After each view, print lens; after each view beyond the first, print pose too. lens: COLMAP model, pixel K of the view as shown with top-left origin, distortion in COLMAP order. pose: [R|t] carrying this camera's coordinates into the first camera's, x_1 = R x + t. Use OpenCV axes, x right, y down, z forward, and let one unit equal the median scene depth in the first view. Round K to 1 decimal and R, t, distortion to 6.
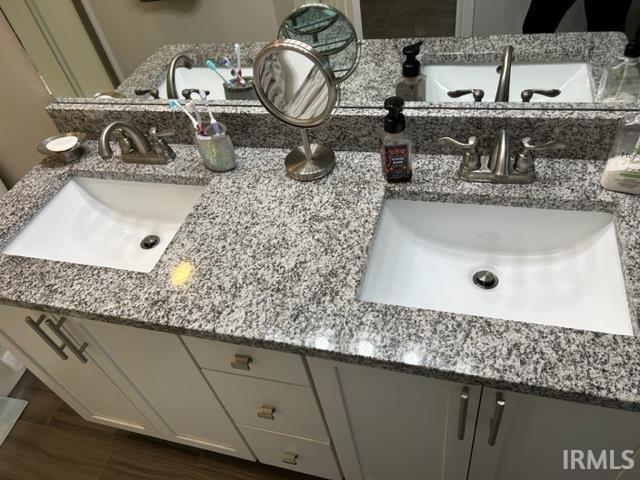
lens RADIAL K [[478.2, 0, 320.0], [0, 478.2, 240.0], [0, 0, 1]] dist [0.056085, -0.060133]
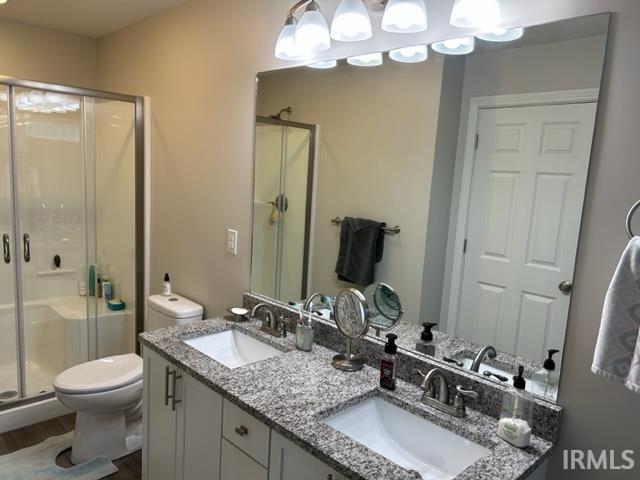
lens RADIAL K [[478.2, 0, 320.0], [0, 478.2, 240.0], [0, 0, 1]] dist [0.056085, -0.060133]
pose [[0.846754, 0.263949, -0.461885, 0.542844], [-0.485874, 0.737284, -0.469403, 0.341300], [0.216642, 0.621887, 0.752544, -0.499706]]
